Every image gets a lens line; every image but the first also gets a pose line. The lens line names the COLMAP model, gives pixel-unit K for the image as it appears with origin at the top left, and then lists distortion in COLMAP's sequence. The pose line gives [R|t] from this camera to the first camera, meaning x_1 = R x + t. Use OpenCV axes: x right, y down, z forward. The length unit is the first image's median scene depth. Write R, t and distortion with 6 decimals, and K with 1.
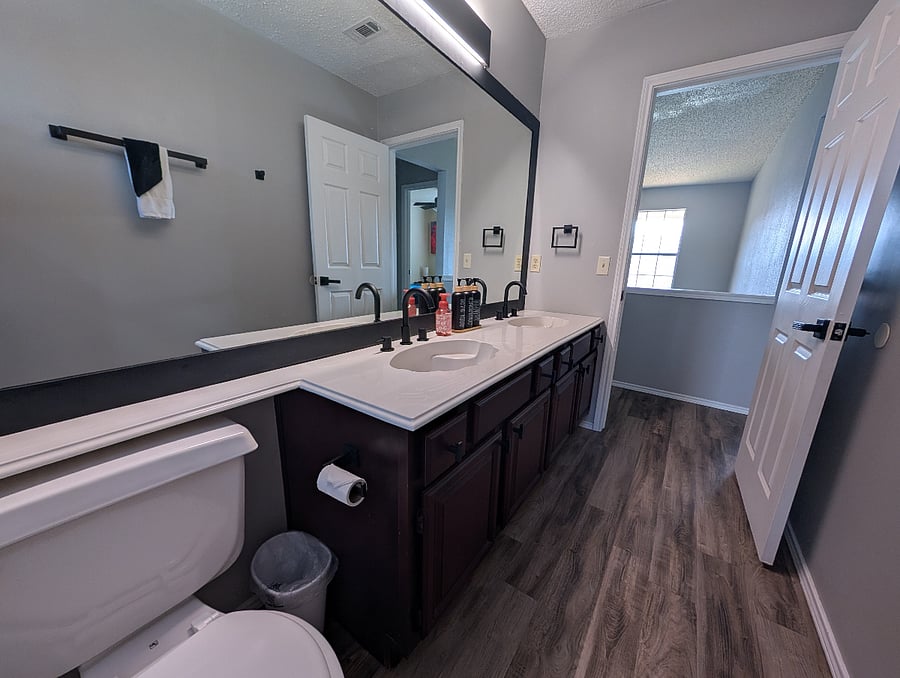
lens RADIAL K [[332.3, 0, 456.8], [0, 332.3, 346.8], [0, 0, 1]] dist [-0.001454, -0.000600]
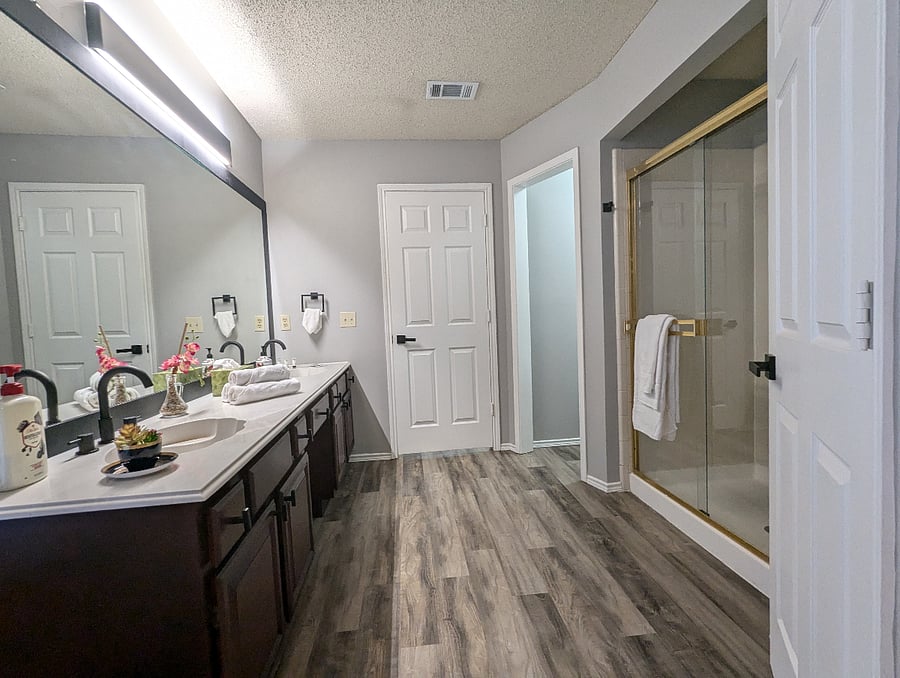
lens RADIAL K [[419.7, 0, 453.1], [0, 419.7, 342.7], [0, 0, 1]] dist [-0.000241, 0.000191]
pose [[0.750250, -0.094378, 0.654384, -0.337809], [0.219239, 0.969272, -0.111564, 0.098607], [-0.623746, 0.227168, 0.747887, -0.461915]]
